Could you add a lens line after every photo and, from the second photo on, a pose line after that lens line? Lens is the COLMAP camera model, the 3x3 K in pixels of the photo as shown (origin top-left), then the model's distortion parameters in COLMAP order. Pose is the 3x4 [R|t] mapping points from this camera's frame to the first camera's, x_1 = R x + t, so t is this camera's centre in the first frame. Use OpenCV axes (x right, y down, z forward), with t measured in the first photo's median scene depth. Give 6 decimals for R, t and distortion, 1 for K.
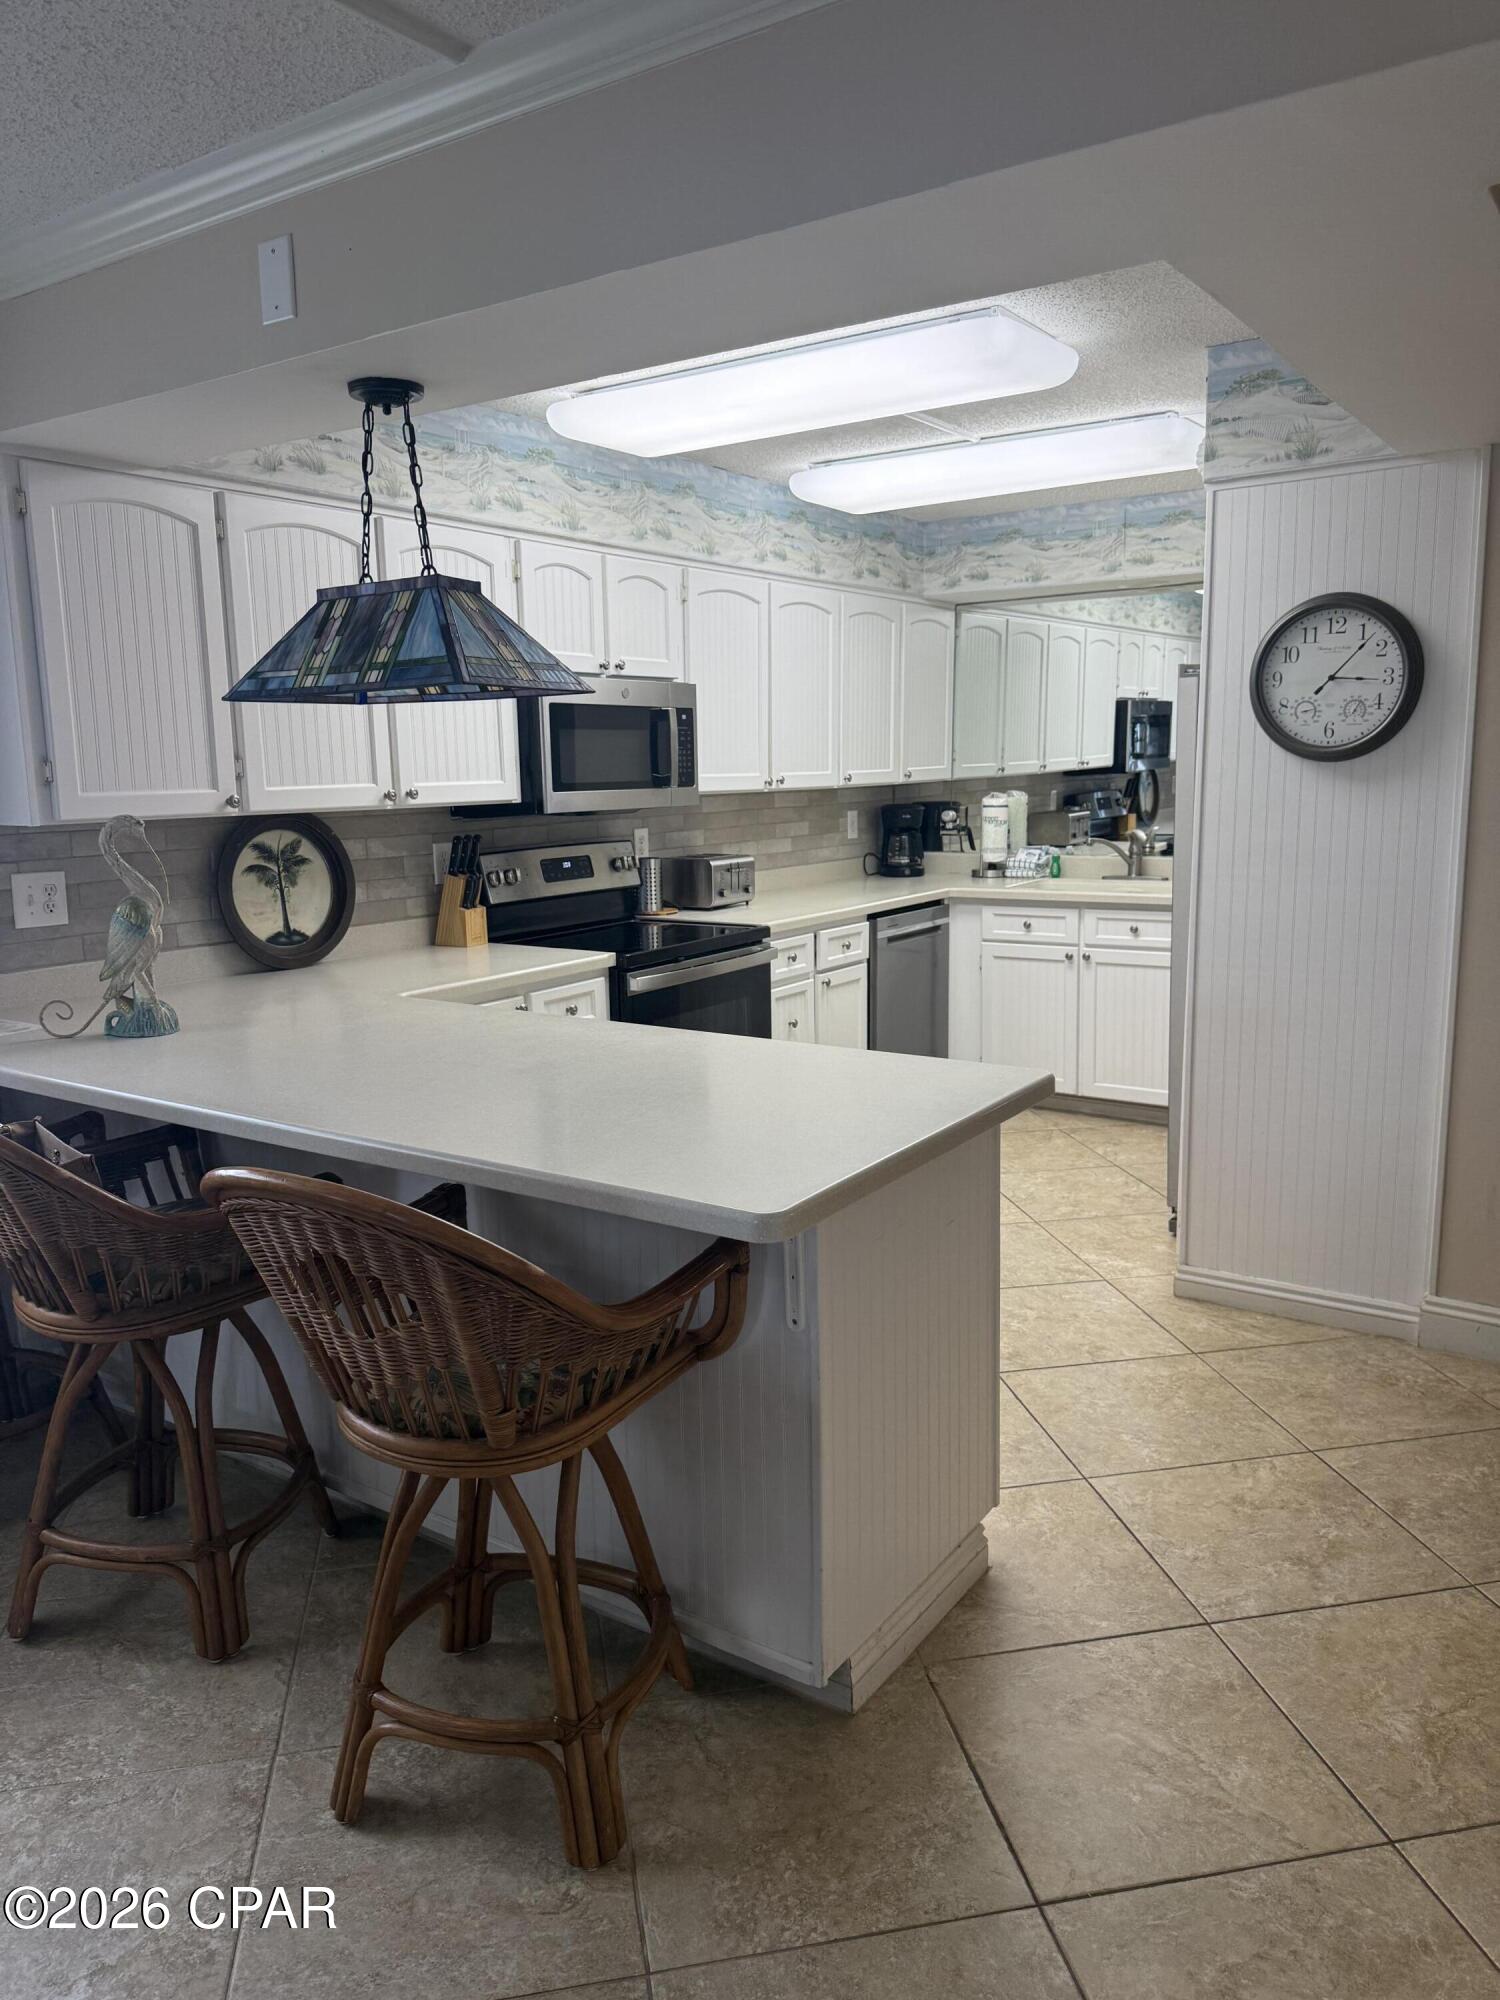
lens RADIAL K [[1432.4, 0, 755.5], [0, 1432.4, 1005.6], [0, 0, 1]] dist [0.025244, -0.035181]
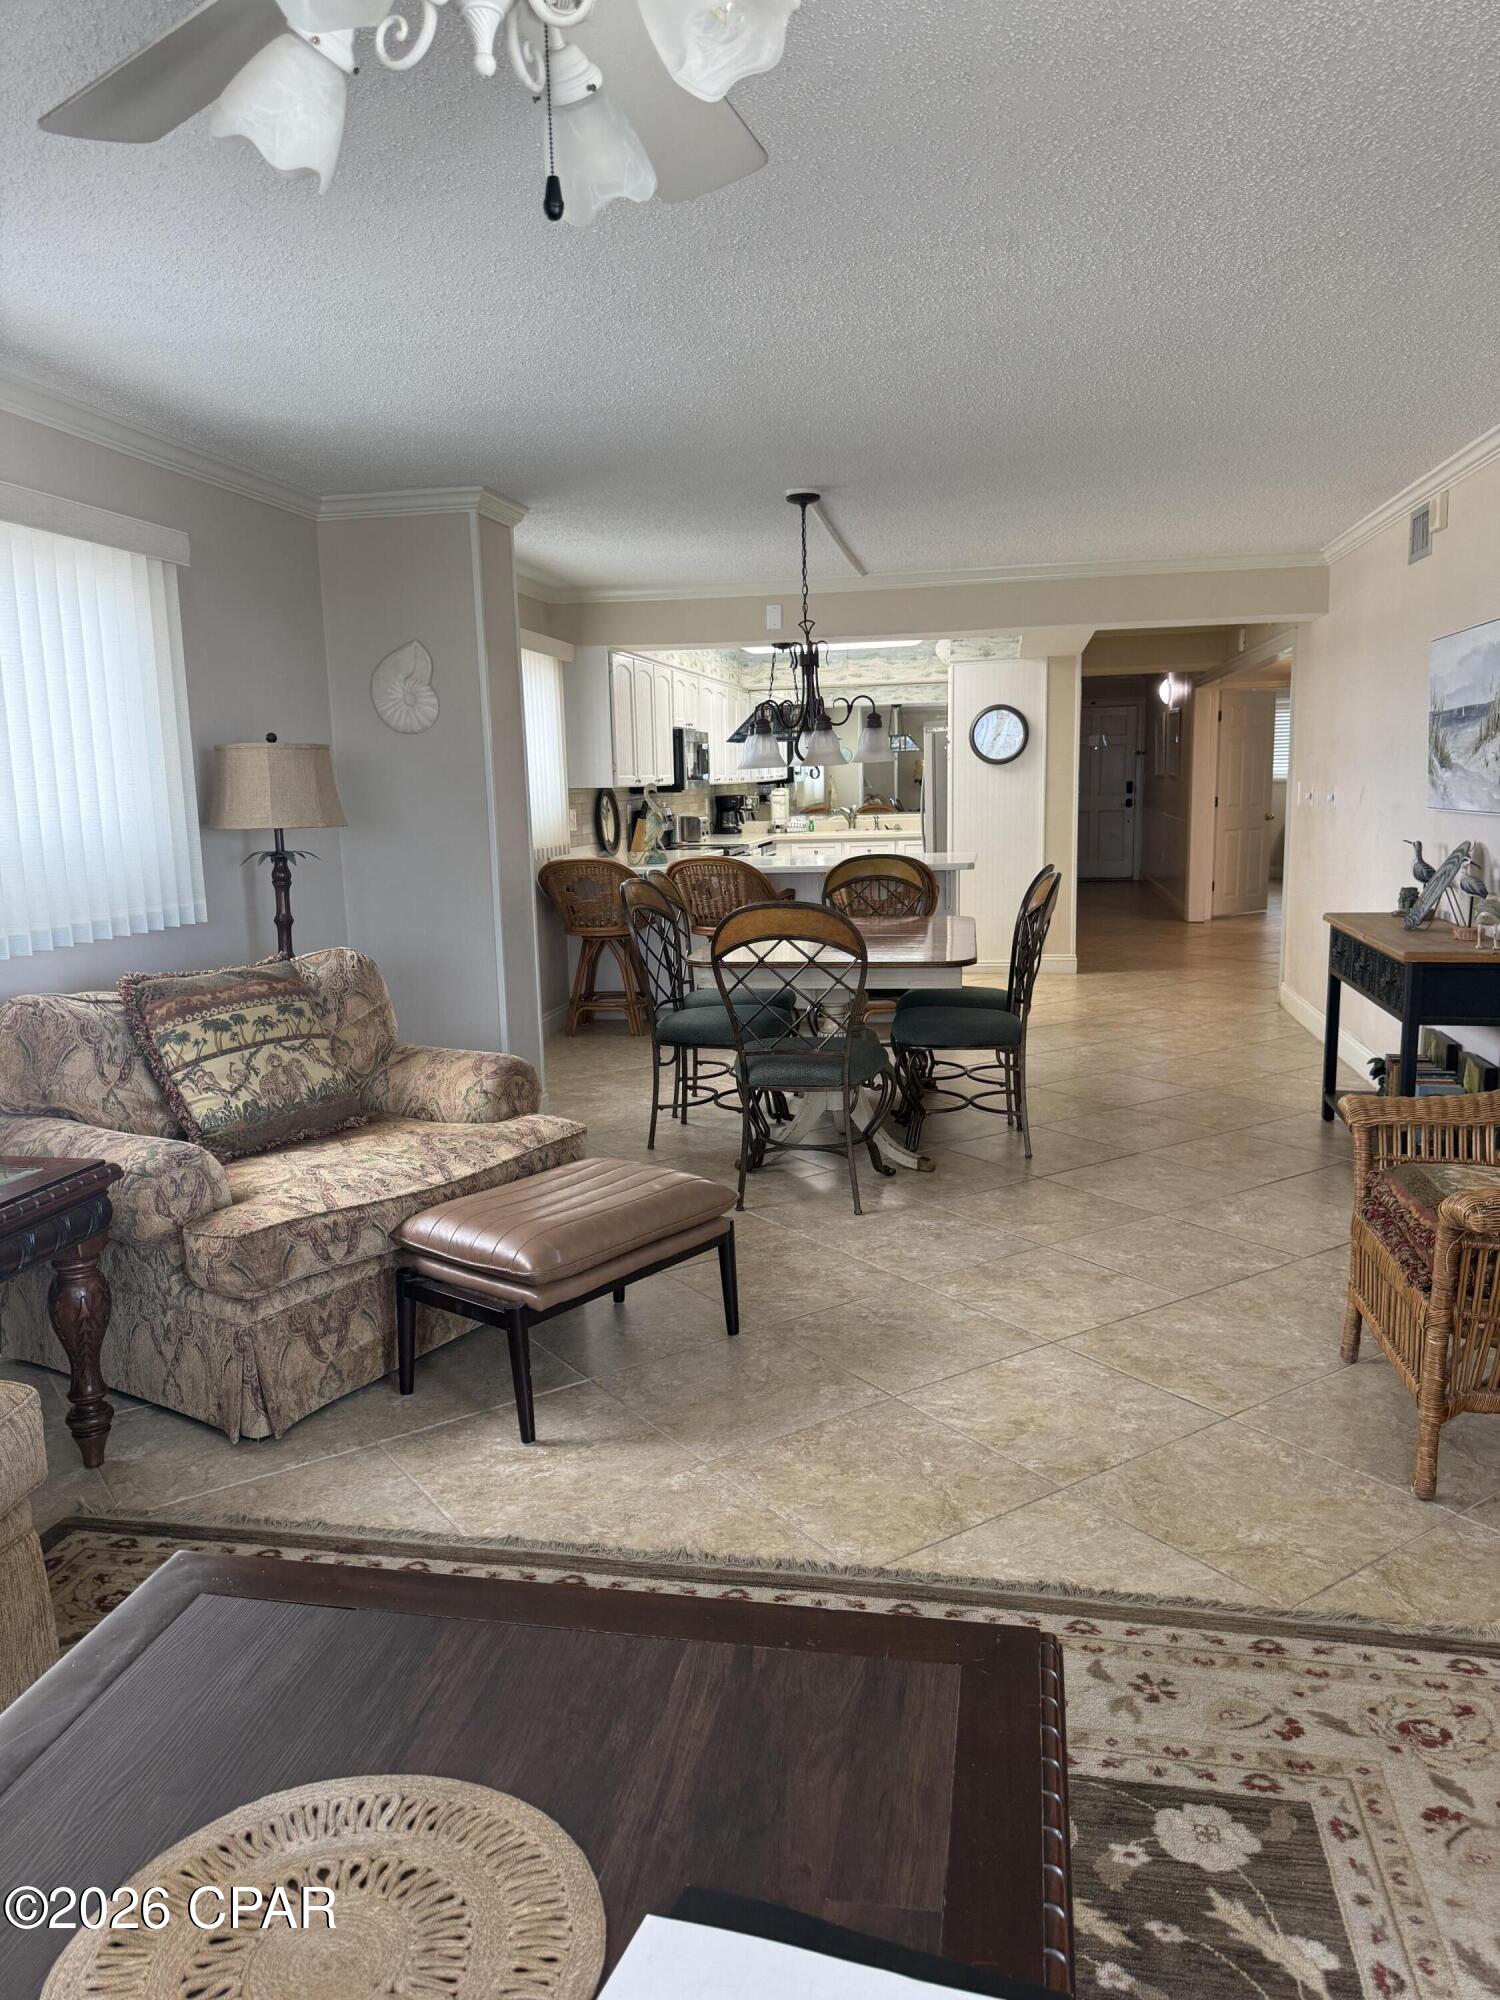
lens RADIAL K [[1432.4, 0, 763.5], [0, 1432.4, 986.3], [0, 0, 1]] dist [0.025244, -0.035181]
pose [[0.908391, -0.065426, 0.412972, -1.134133], [0.080013, 0.996629, -0.018108, 0.256300], [-0.410395, 0.049492, 0.910564, -1.241438]]
